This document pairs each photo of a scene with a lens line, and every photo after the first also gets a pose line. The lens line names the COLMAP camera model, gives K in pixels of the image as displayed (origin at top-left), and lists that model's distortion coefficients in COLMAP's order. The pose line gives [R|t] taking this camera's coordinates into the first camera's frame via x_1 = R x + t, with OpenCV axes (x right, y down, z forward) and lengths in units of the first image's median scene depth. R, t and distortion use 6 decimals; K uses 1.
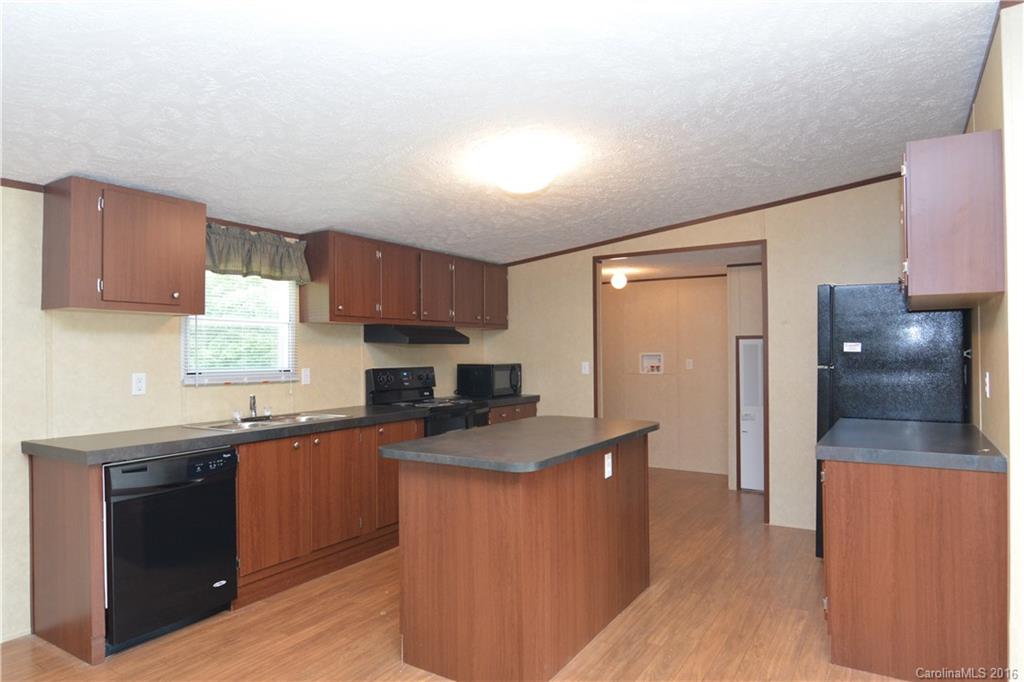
lens RADIAL K [[625.8, 0, 507.0], [0, 625.8, 345.7], [0, 0, 1]] dist [0.005795, -0.027974]
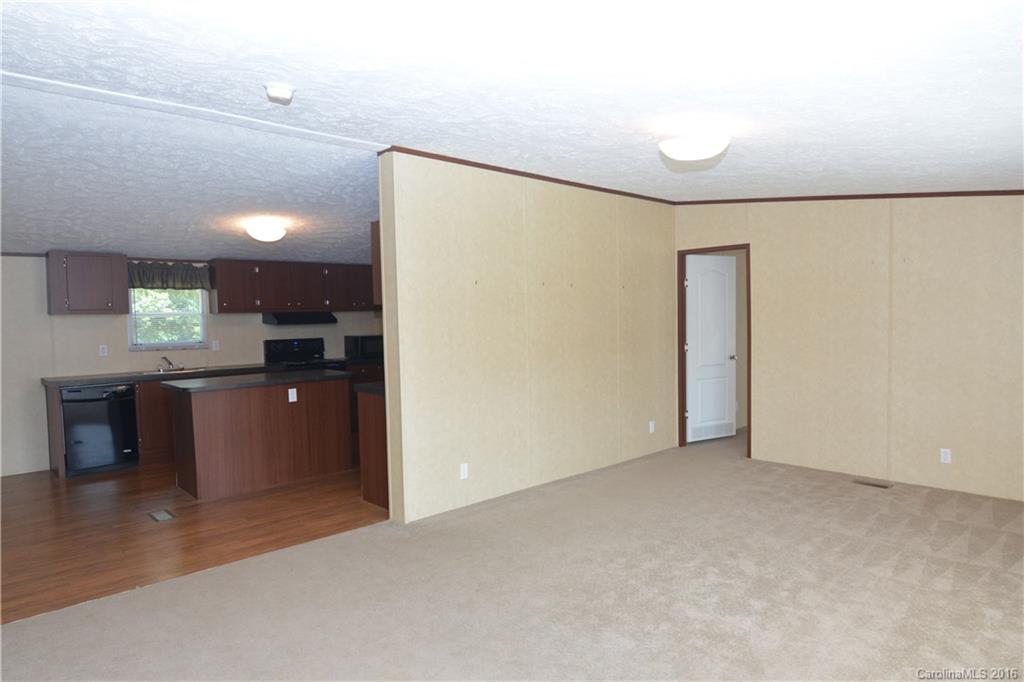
lens RADIAL K [[625.8, 0, 511.7], [0, 625.8, 346.1], [0, 0, 1]] dist [0.005795, -0.027974]
pose [[0.964823, -0.001882, -0.262893, 0.905581], [0.018130, 0.998070, 0.059391, -0.034682], [0.262274, -0.062068, 0.962995, -0.416247]]
